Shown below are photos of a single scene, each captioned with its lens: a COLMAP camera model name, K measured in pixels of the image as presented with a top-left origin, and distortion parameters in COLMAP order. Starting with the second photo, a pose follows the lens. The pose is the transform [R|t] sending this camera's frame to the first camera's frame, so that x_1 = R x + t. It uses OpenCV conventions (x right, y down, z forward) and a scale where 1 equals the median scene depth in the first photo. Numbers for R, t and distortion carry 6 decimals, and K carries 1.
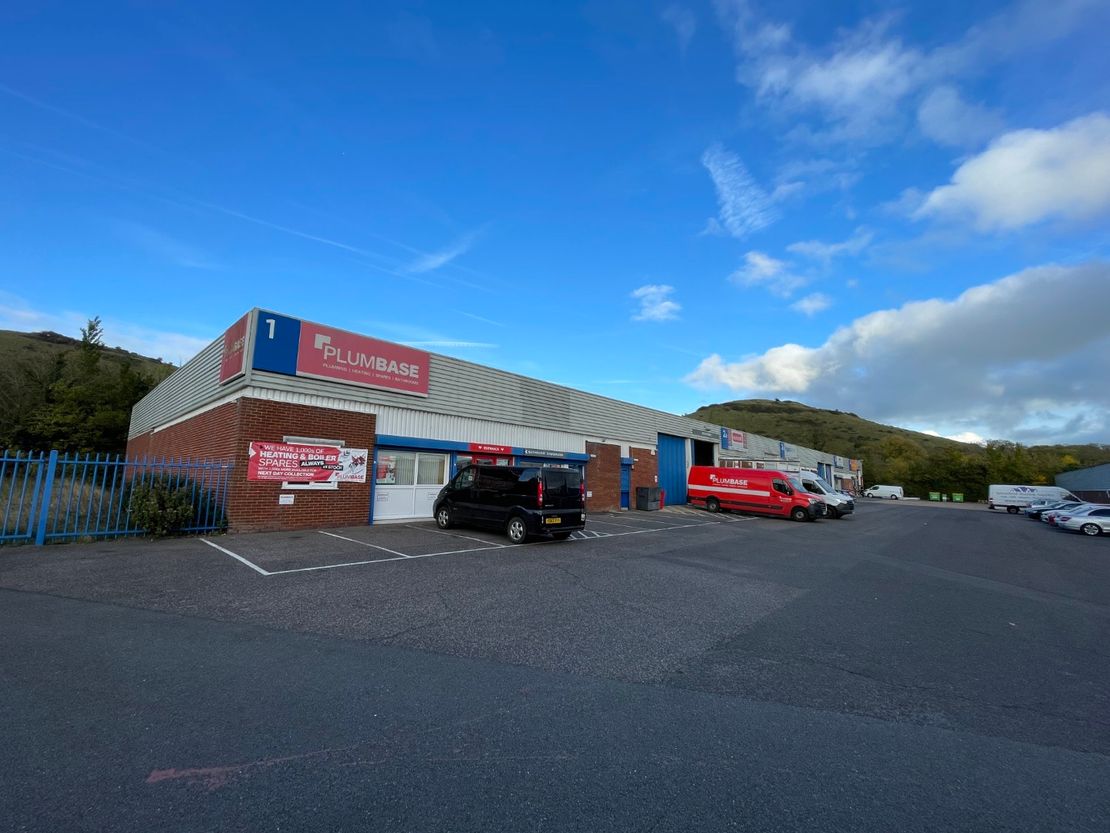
lens RADIAL K [[452.2, 0, 553.5], [0, 452.2, 419.0], [0, 0, 1]] dist [0.000838, 0.000655]
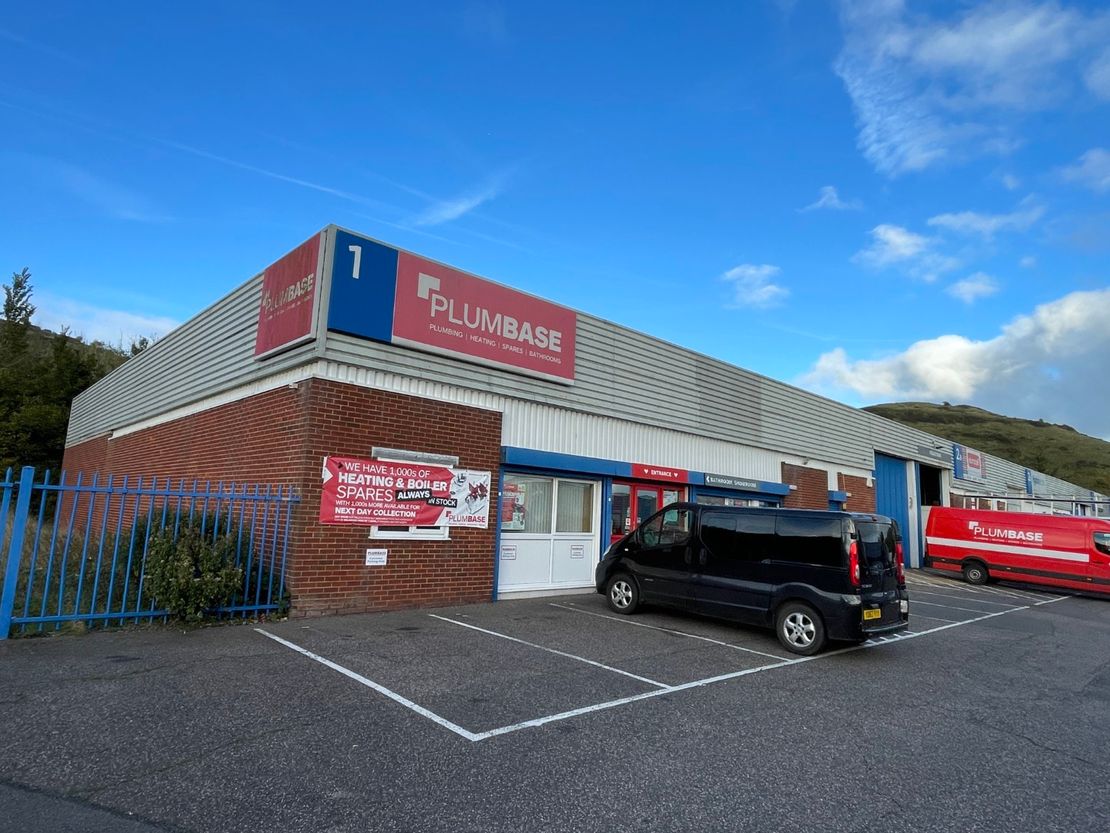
lens RADIAL K [[647.5, 0, 557.2], [0, 647.5, 418.1], [0, 0, 1]] dist [0.003163, 0.000214]
pose [[0.996955, 0.013704, -0.076770, -0.272104], [-0.014739, 0.999808, -0.012939, 0.007418], [0.076578, 0.014031, 0.996965, 0.175640]]
